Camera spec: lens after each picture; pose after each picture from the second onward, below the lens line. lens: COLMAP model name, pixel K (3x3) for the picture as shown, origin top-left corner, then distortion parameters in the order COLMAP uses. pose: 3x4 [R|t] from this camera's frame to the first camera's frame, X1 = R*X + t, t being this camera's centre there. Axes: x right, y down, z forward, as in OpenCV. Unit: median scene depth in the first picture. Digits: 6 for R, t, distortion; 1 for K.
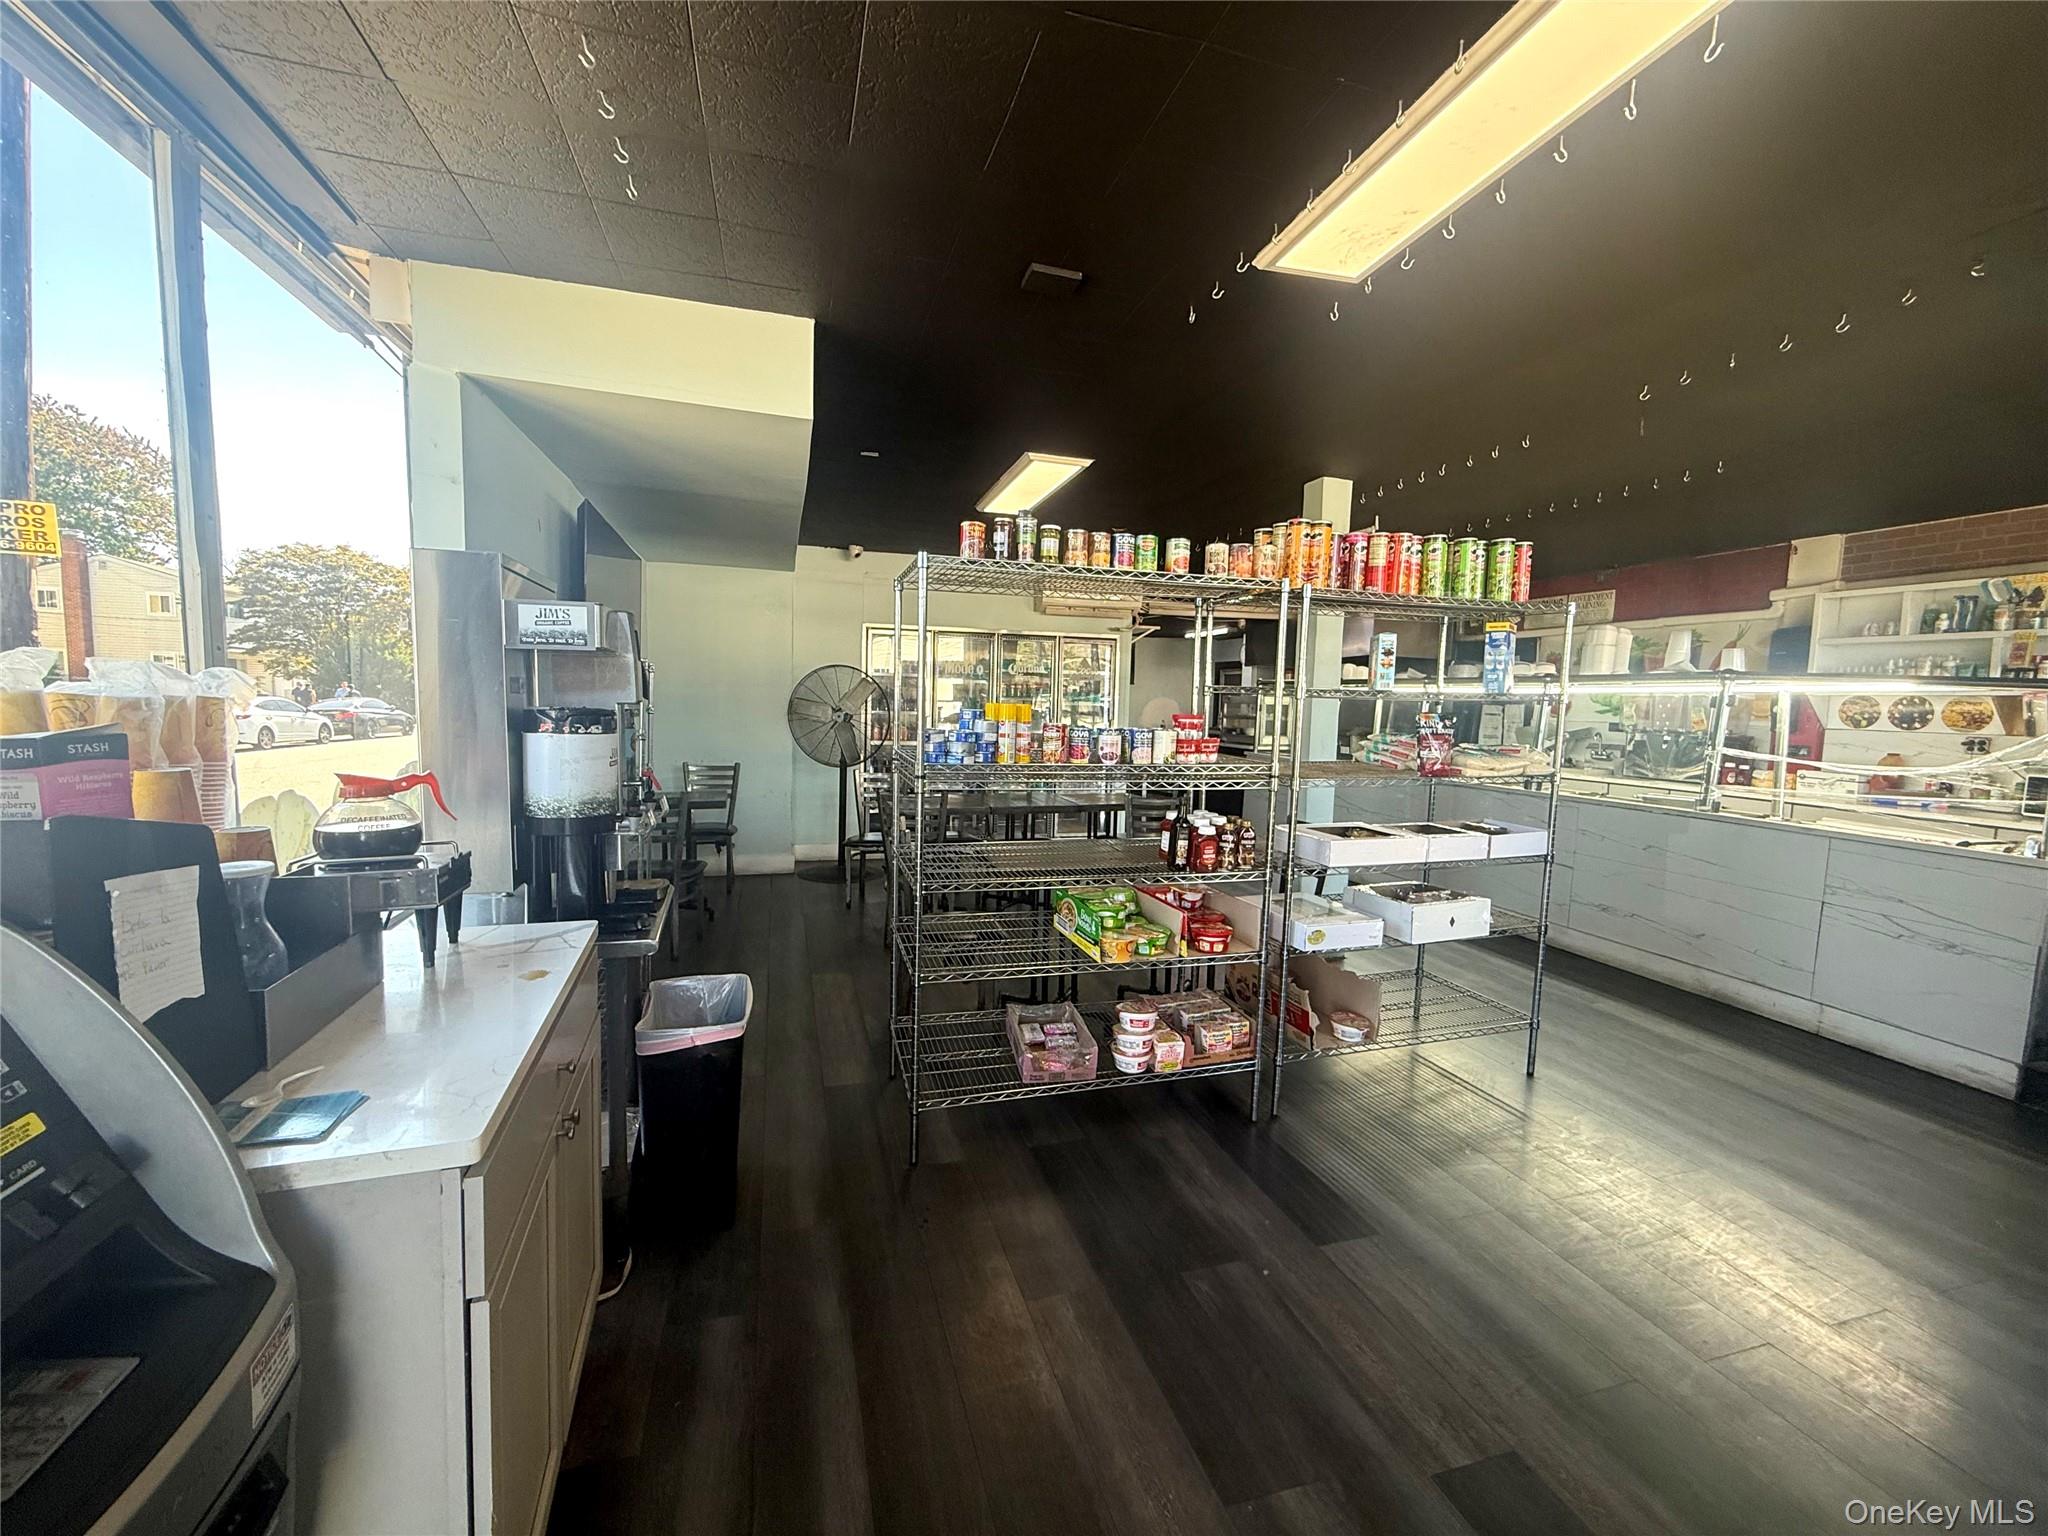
lens RADIAL K [[818.7, 0, 1020.6], [0, 818.7, 769.9], [0, 0, 1]] dist [-0.001540, 0.001238]
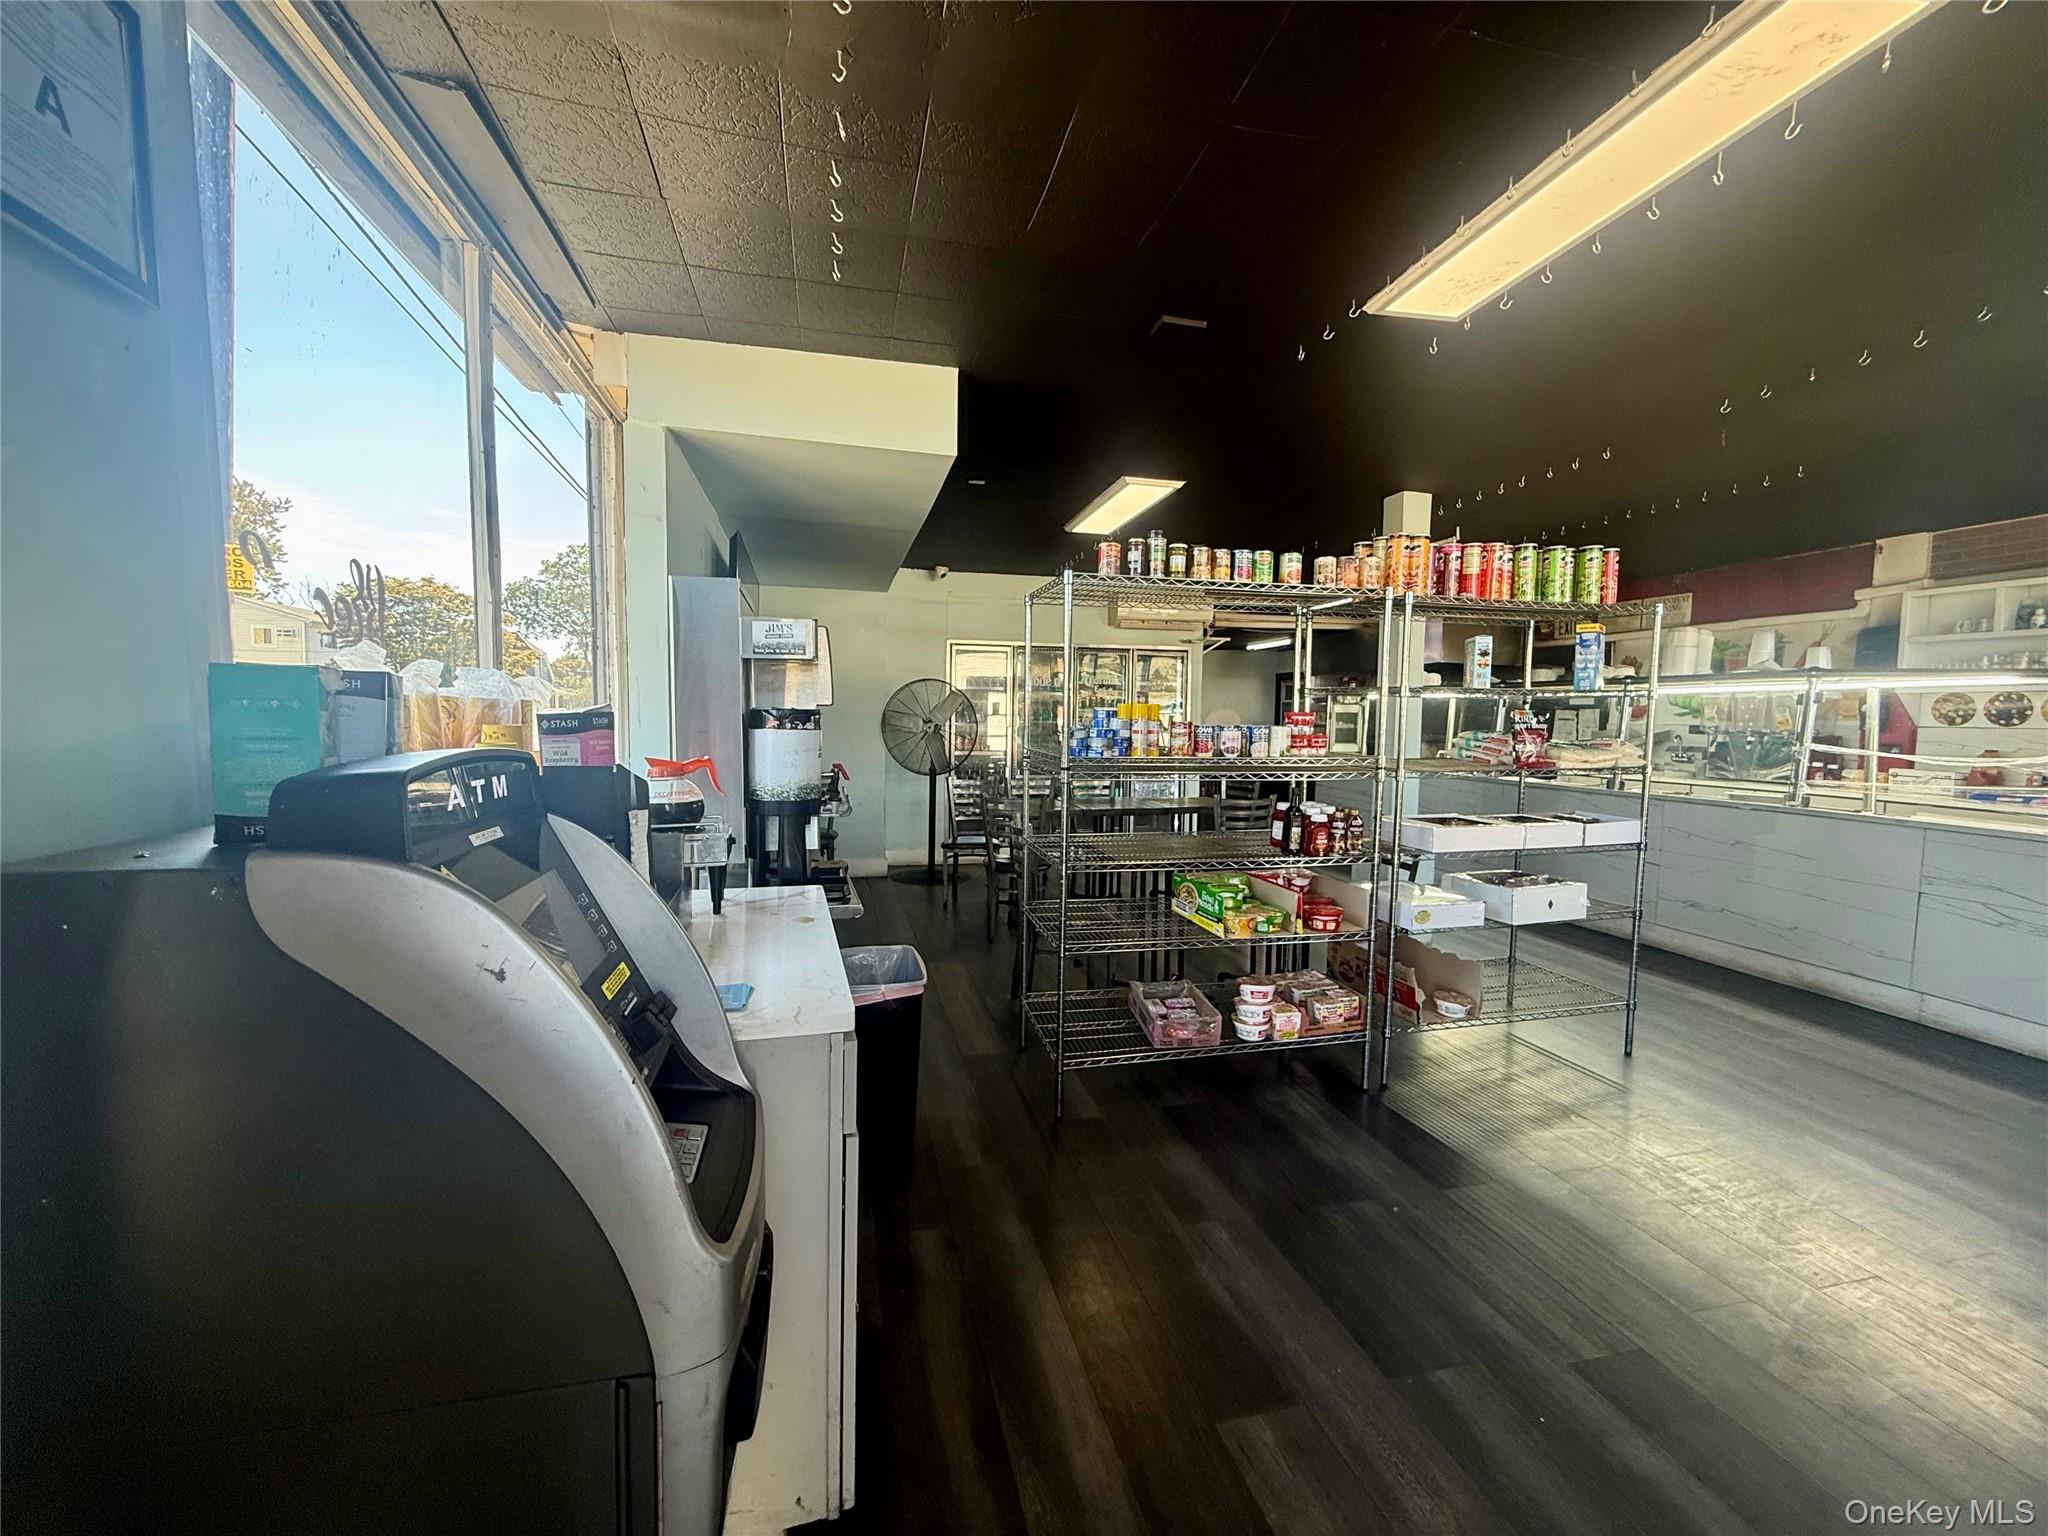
lens RADIAL K [[818.7, 0, 1021.8], [0, 818.7, 769.2], [0, 0, 1]] dist [-0.001540, 0.001238]
pose [[0.998429, -0.009285, -0.055264, -0.097246], [0.008099, 0.999733, -0.021631, 0.026471], [0.055450, 0.021149, 0.998237, -0.103242]]
